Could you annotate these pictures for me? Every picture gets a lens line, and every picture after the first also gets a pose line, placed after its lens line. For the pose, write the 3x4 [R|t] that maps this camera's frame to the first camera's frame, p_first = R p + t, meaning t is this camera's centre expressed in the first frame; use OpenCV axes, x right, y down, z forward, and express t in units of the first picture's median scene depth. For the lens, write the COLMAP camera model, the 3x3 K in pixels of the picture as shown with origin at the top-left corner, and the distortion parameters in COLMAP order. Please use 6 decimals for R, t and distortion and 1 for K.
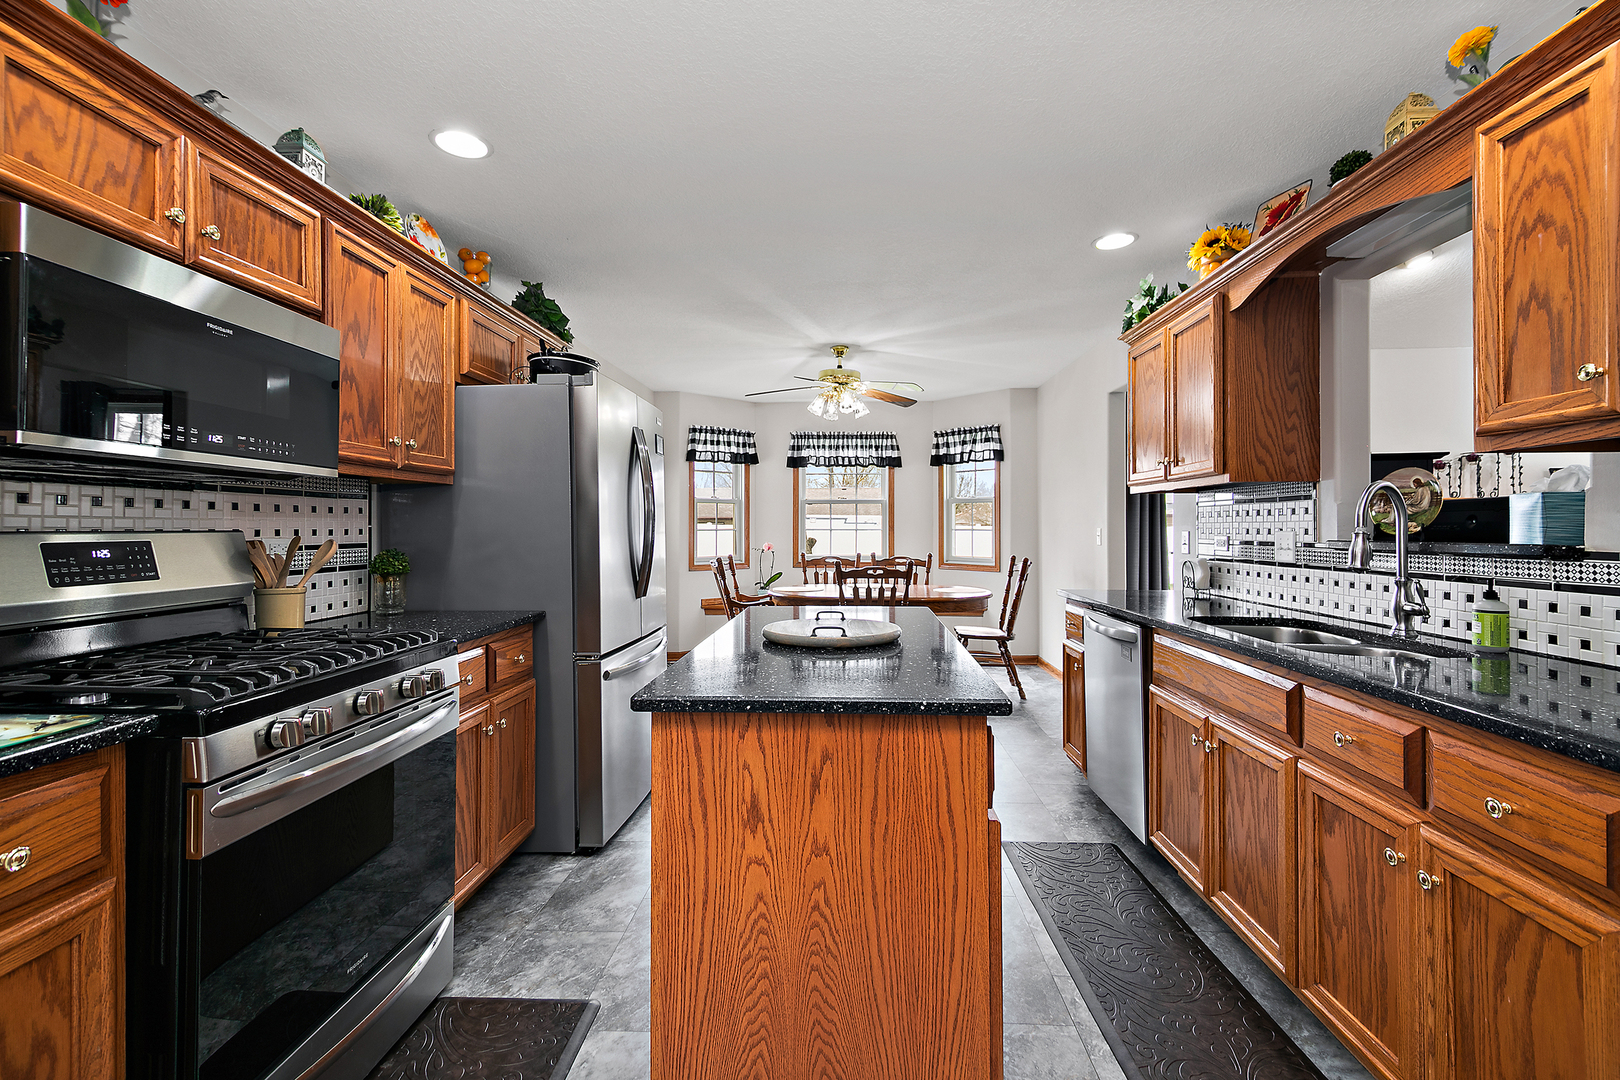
lens RADIAL K [[750.0, 0, 802.8], [0, 750.0, 533.7], [0, 0, 1]] dist [0.026534, -0.009227]
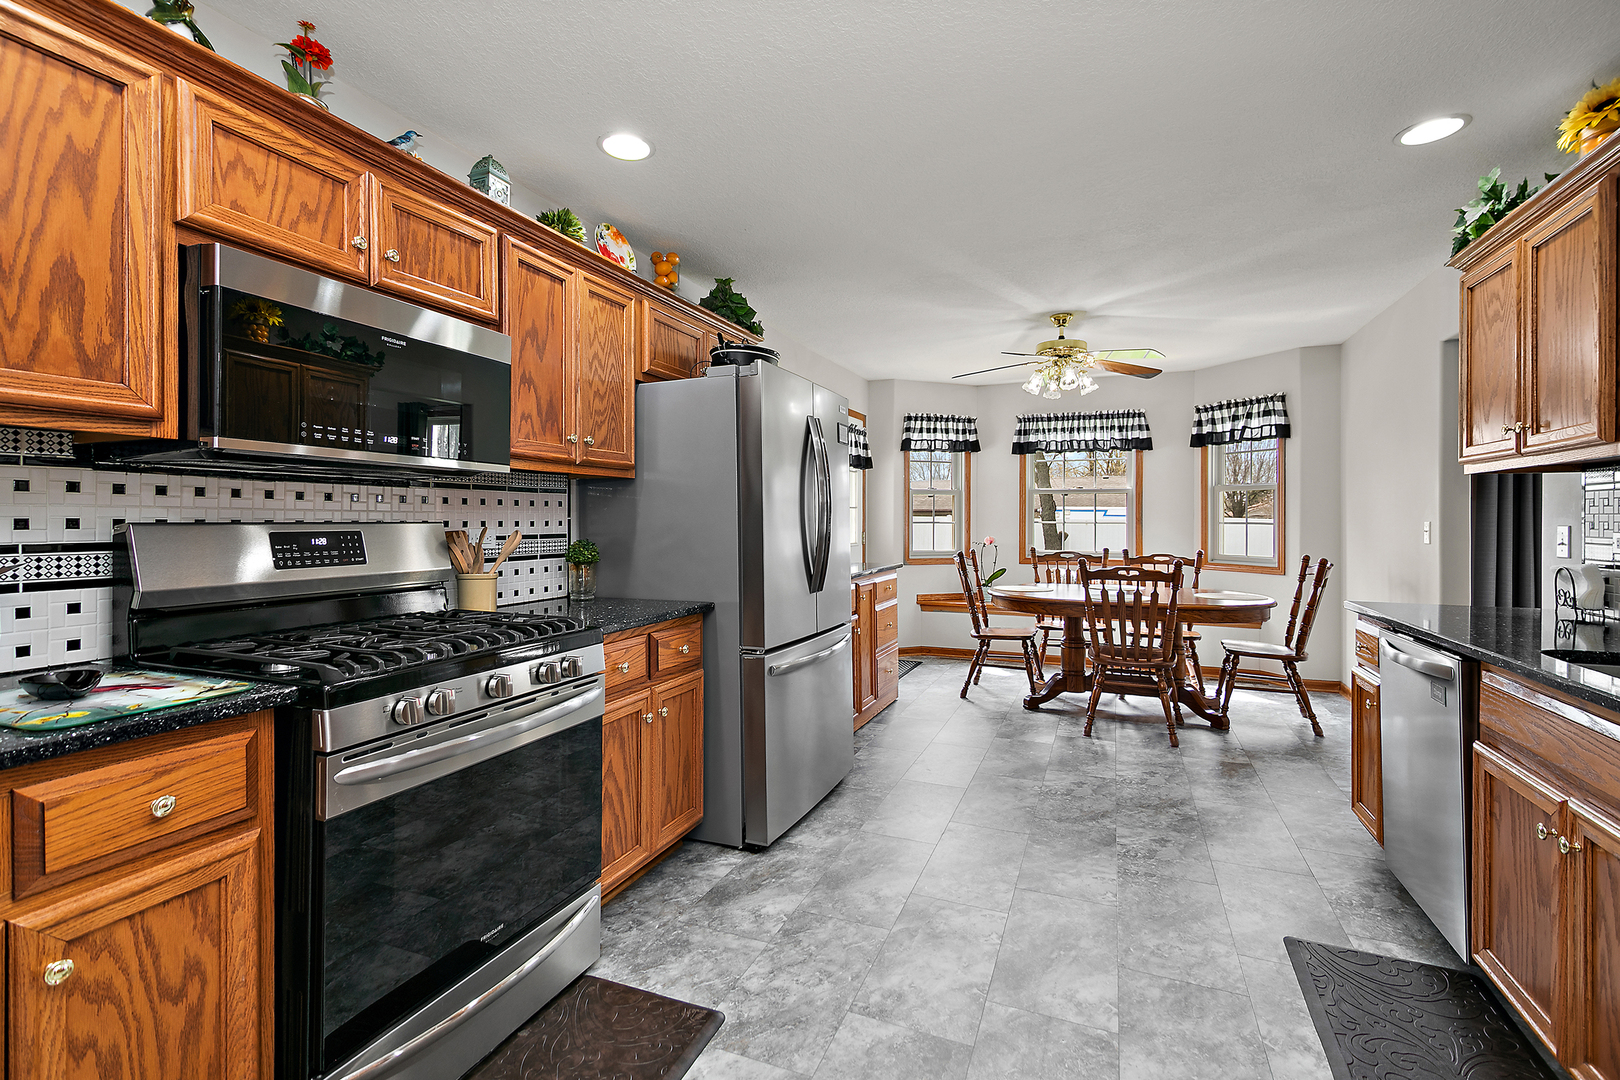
lens RADIAL K [[757.2, 0, 773.7], [0, 757.2, 529.3], [0, 0, 1]] dist [0.035498, -0.014588]
pose [[0.937670, 0.005825, -0.347479, 0.095953], [-0.004284, 0.999977, 0.005205, -0.001003], [0.347502, -0.003392, 0.937673, 0.091294]]
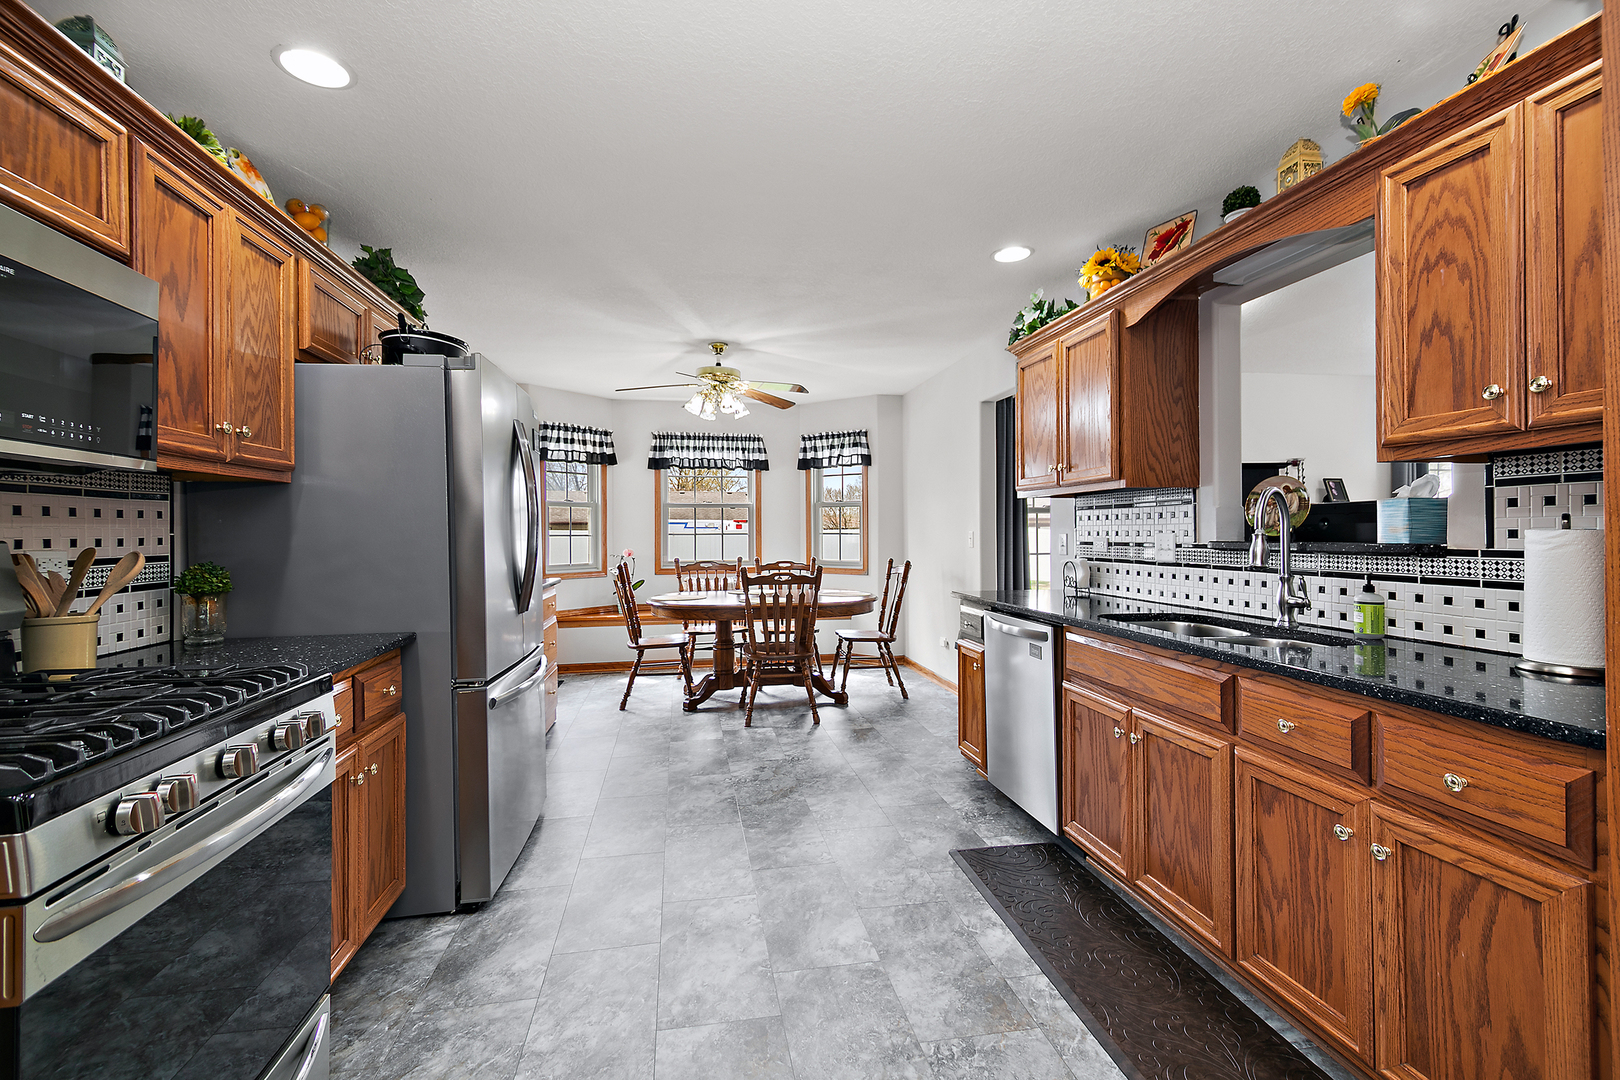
lens RADIAL K [[756.5, 0, 821.5], [0, 756.5, 538.4], [0, 0, 1]] dist [0.024364, -0.007998]
pose [[0.972097, -0.008058, 0.234440, -0.111726], [0.007923, 0.999967, 0.001516, -0.001503], [-0.234445, 0.000384, 0.972129, 0.061816]]
